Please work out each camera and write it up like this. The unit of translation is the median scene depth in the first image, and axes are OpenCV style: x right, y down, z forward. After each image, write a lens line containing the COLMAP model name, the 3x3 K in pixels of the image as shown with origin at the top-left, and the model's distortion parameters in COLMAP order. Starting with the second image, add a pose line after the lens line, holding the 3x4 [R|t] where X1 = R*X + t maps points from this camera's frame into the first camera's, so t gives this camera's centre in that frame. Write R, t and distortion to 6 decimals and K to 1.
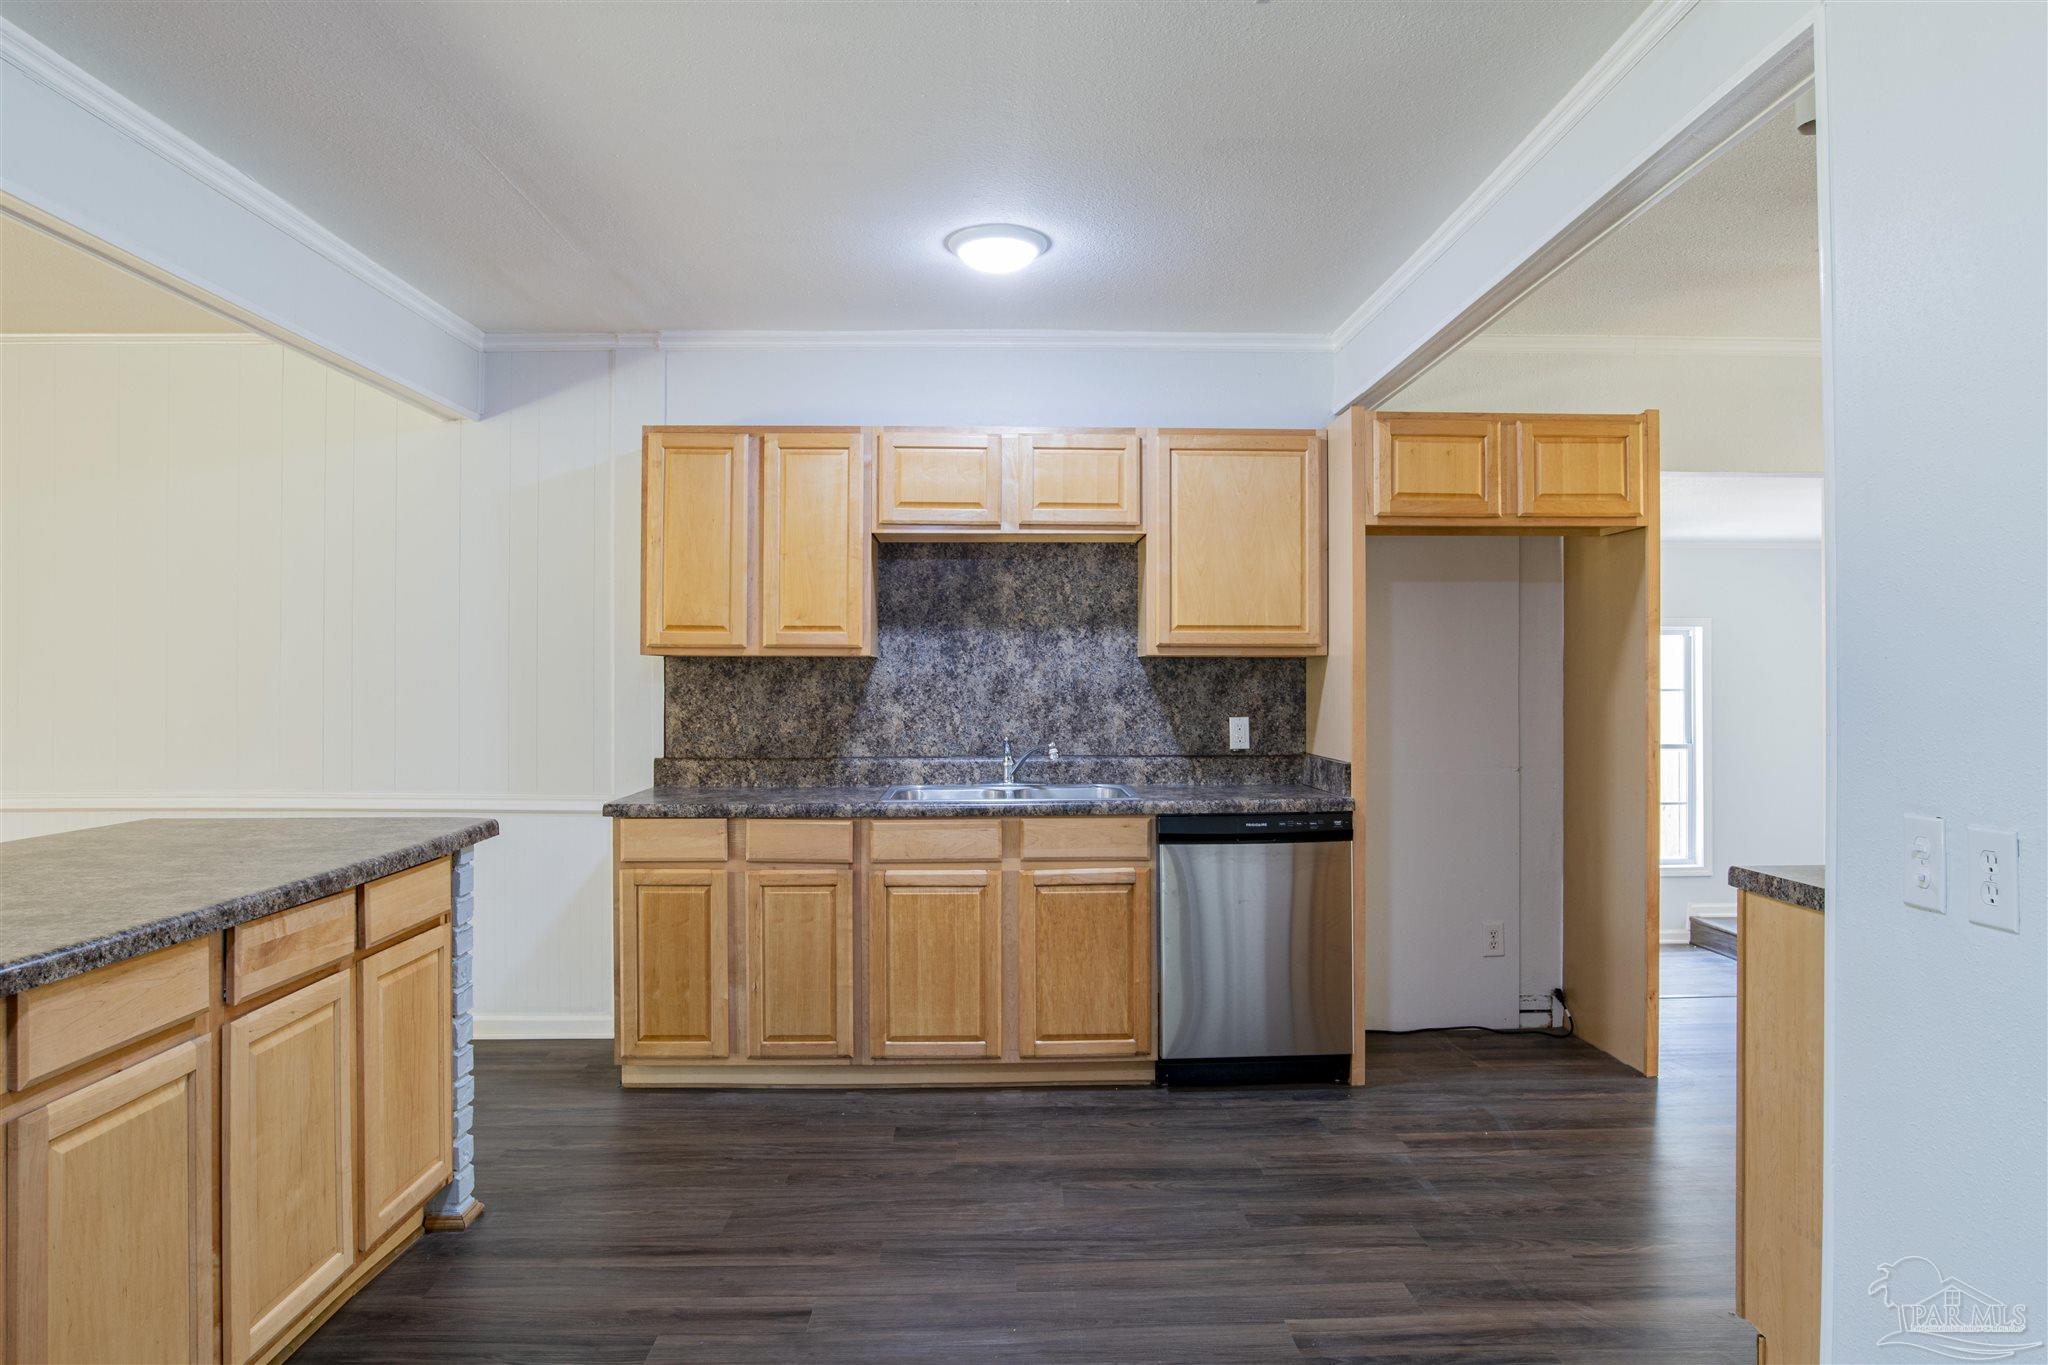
lens RADIAL K [[1318.7, 0, 1028.6], [0, 1318.7, 676.0], [0, 0, 1]] dist [-0.043539, 0.001402]
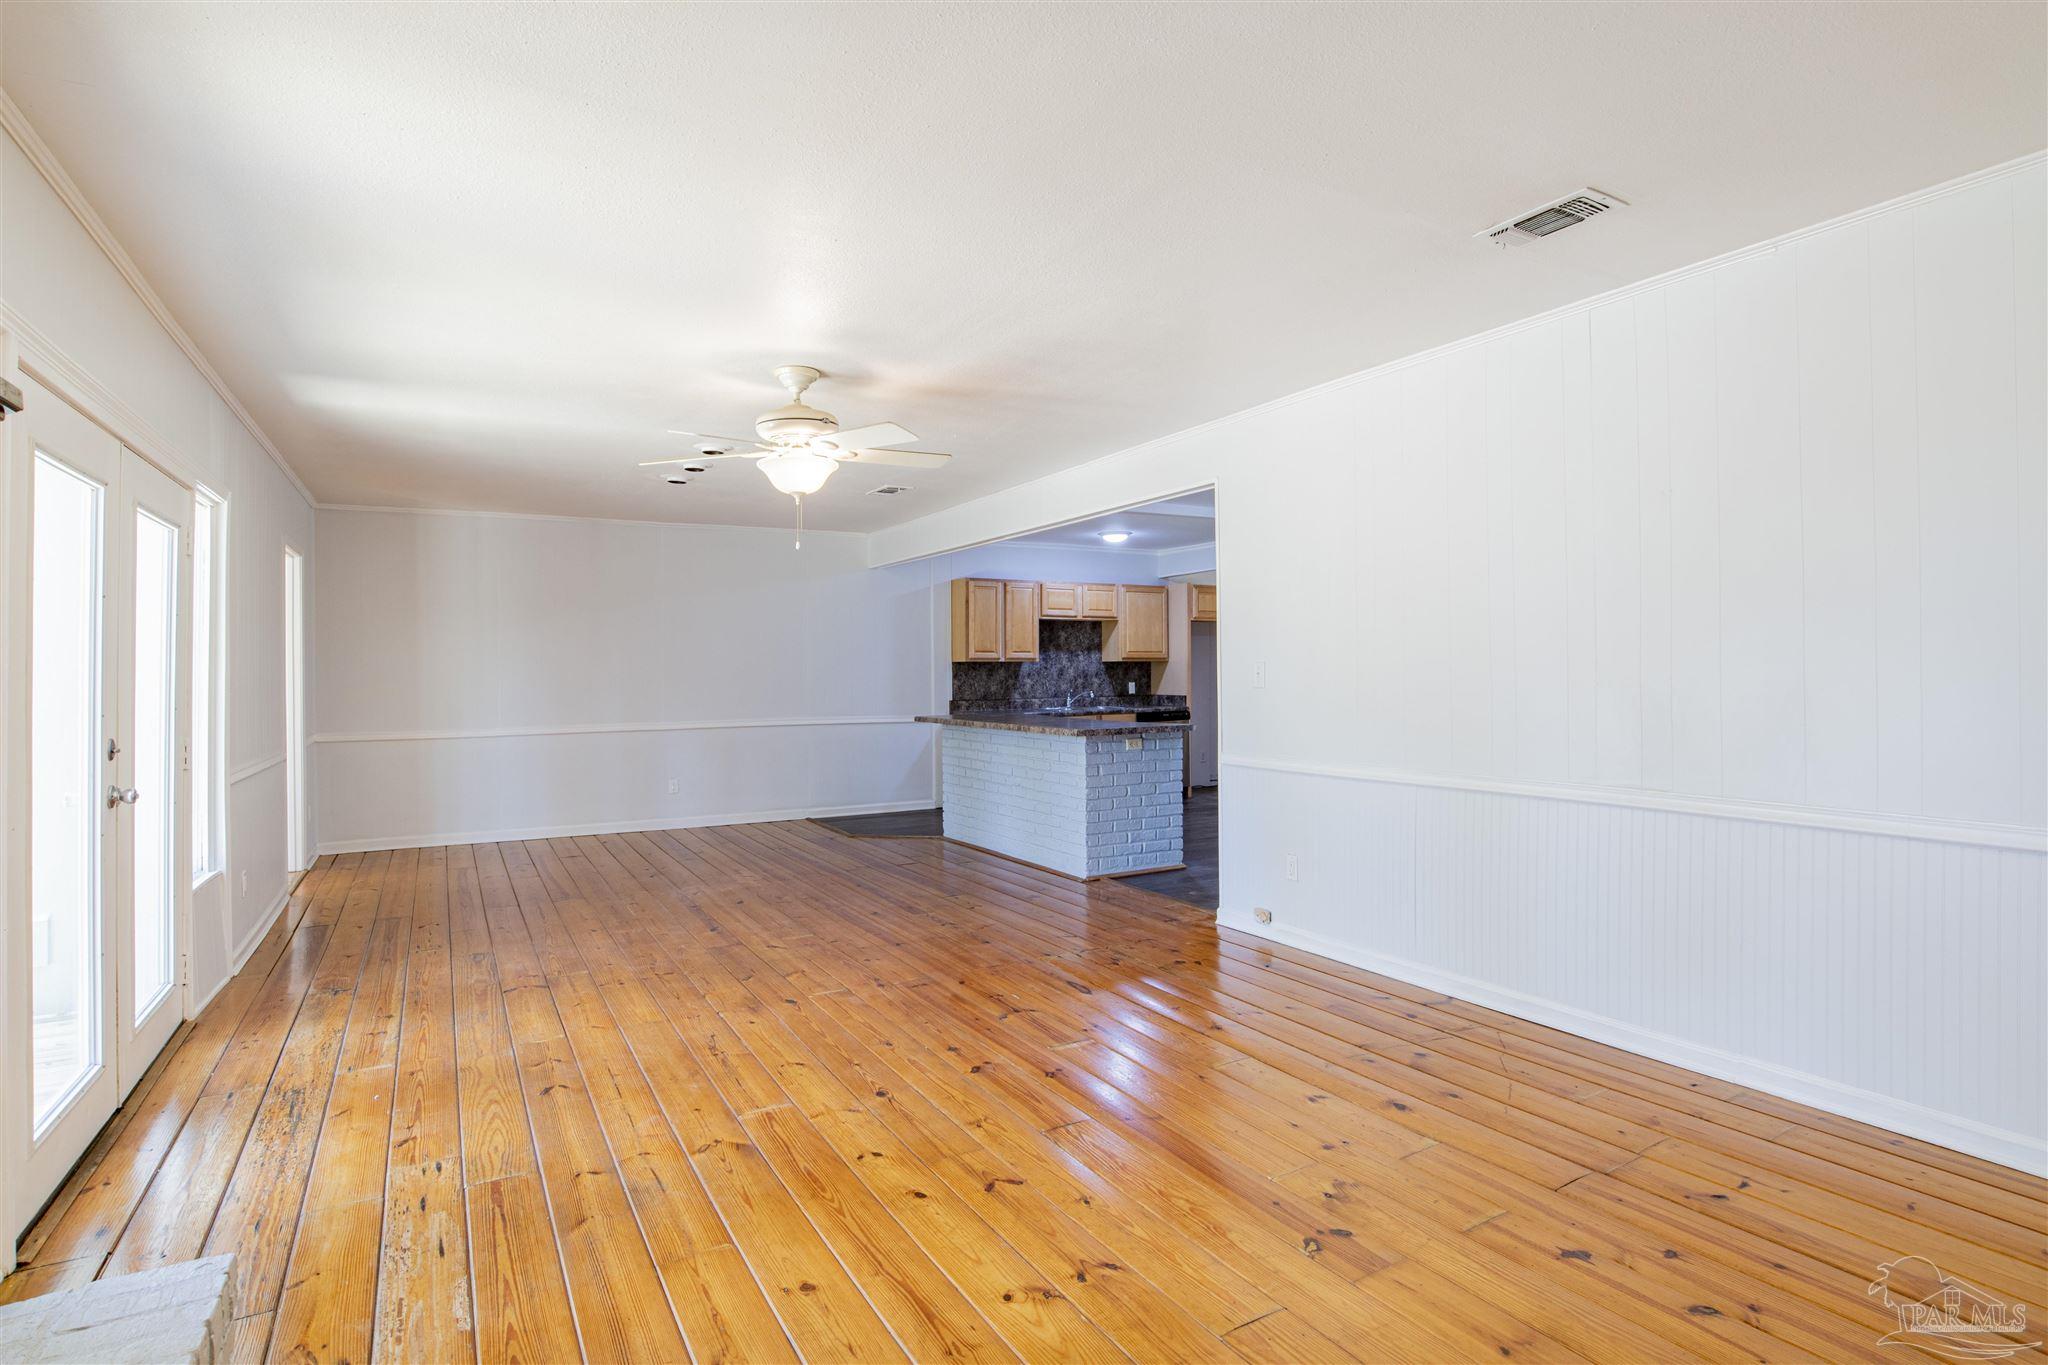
lens RADIAL K [[1076.1, 0, 1035.1], [0, 1076.1, 675.8], [0, 0, 1]] dist [-0.059684, 0.022455]
pose [[0.878016, -0.008750, 0.478551, -1.165330], [0.005211, 0.999948, 0.008722, -0.004847], [-0.478603, -0.005164, 0.878016, -0.975299]]
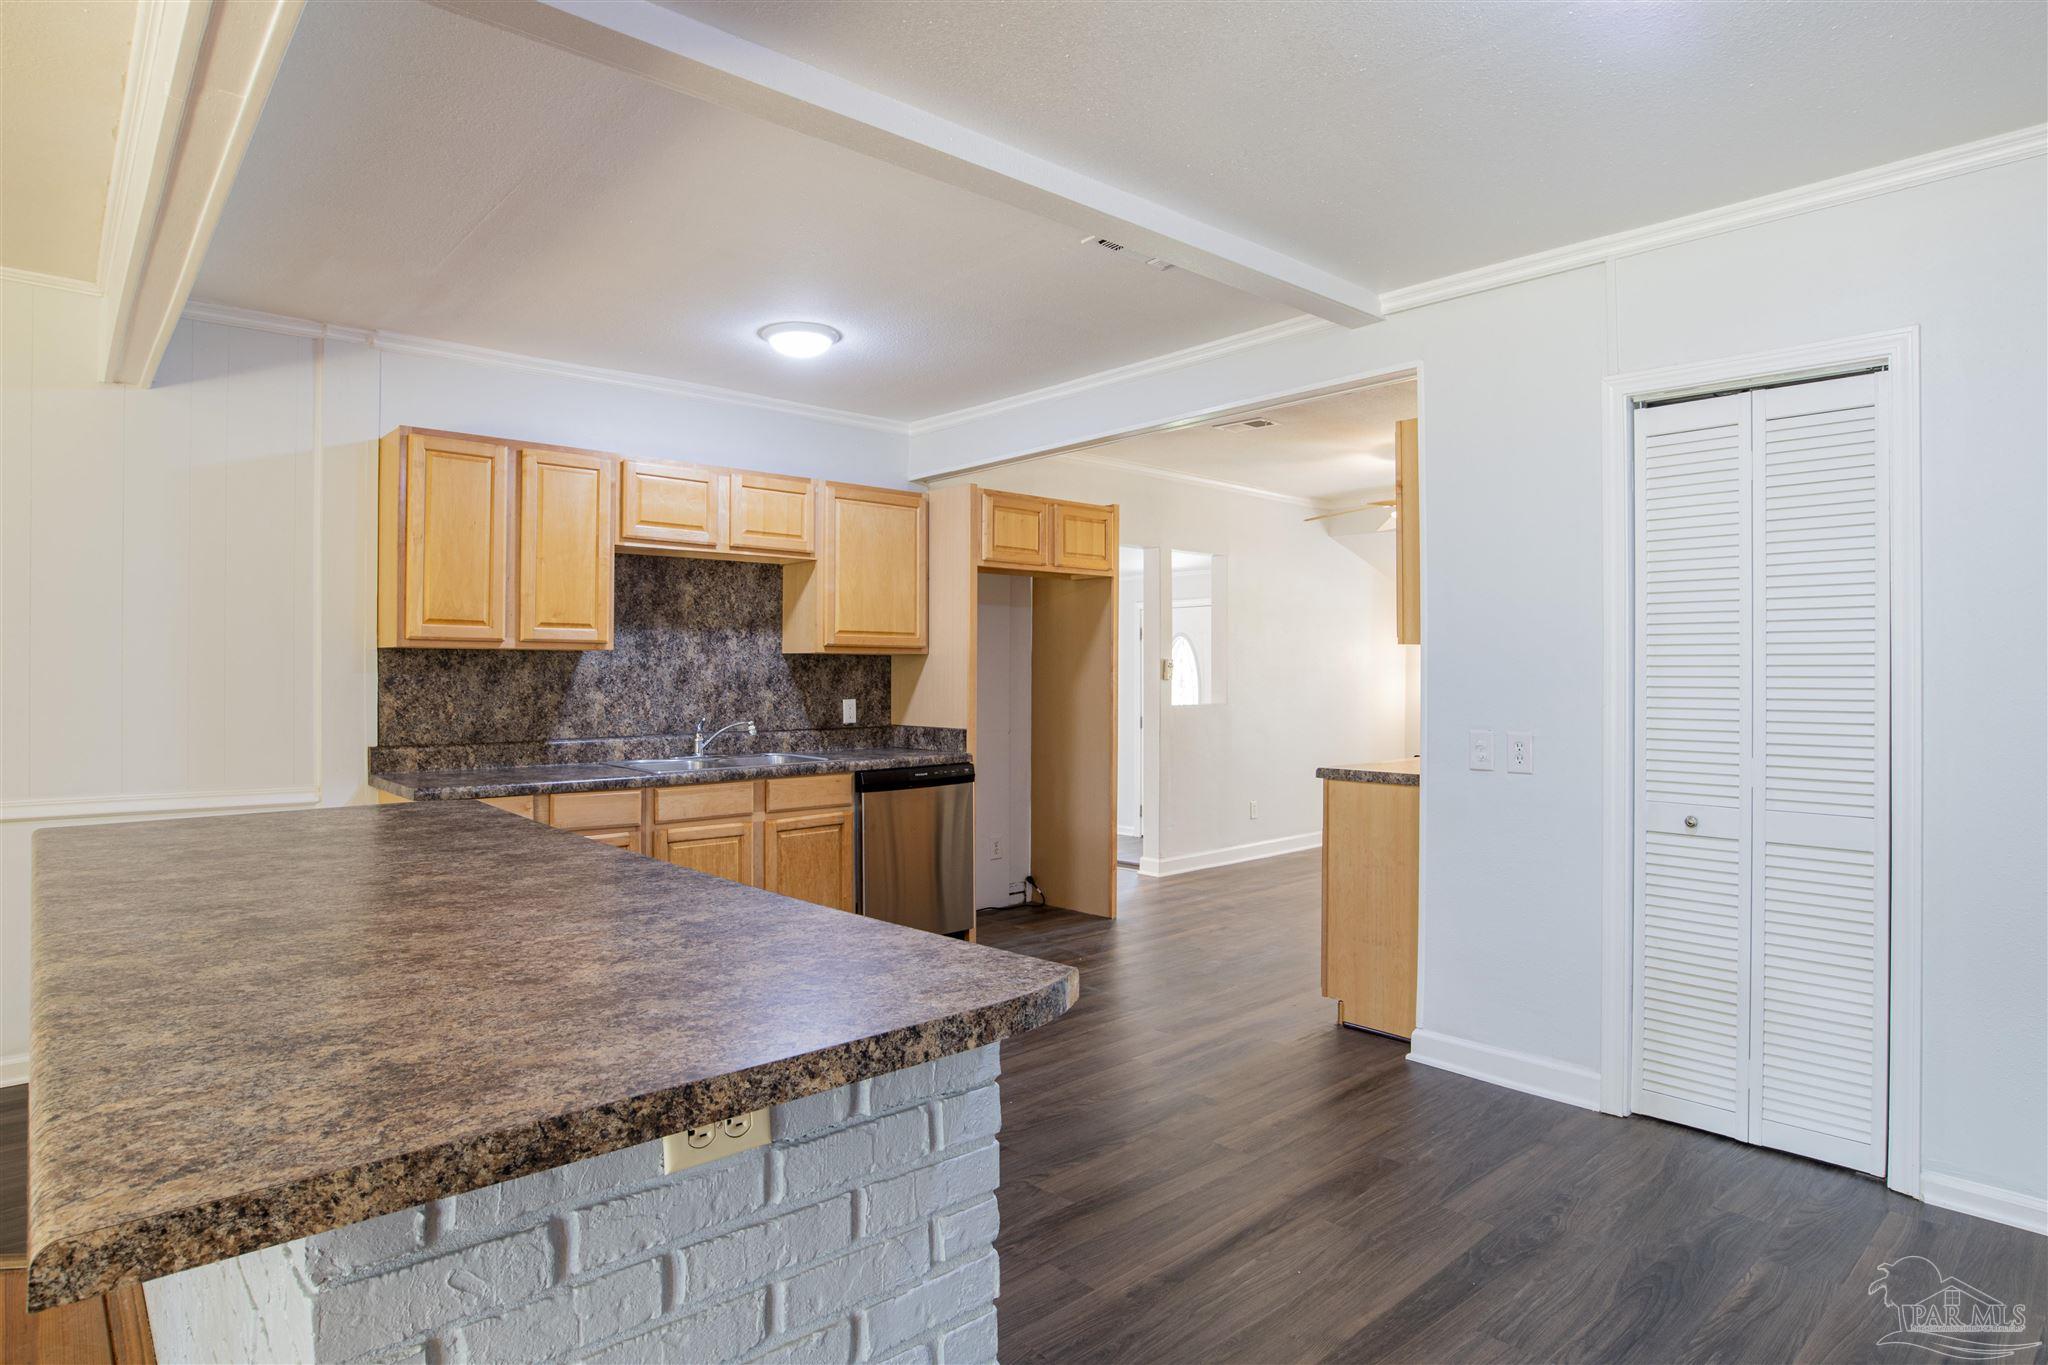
lens RADIAL K [[1153.8, 0, 1034.9], [0, 1153.8, 677.1], [0, 0, 1]] dist [-0.047202, 0.011634]
pose [[0.751930, -0.001338, 0.659242, -0.477656], [-0.004147, 0.999969, 0.006760, -0.000011], [-0.659230, -0.007817, 0.751900, -0.006835]]
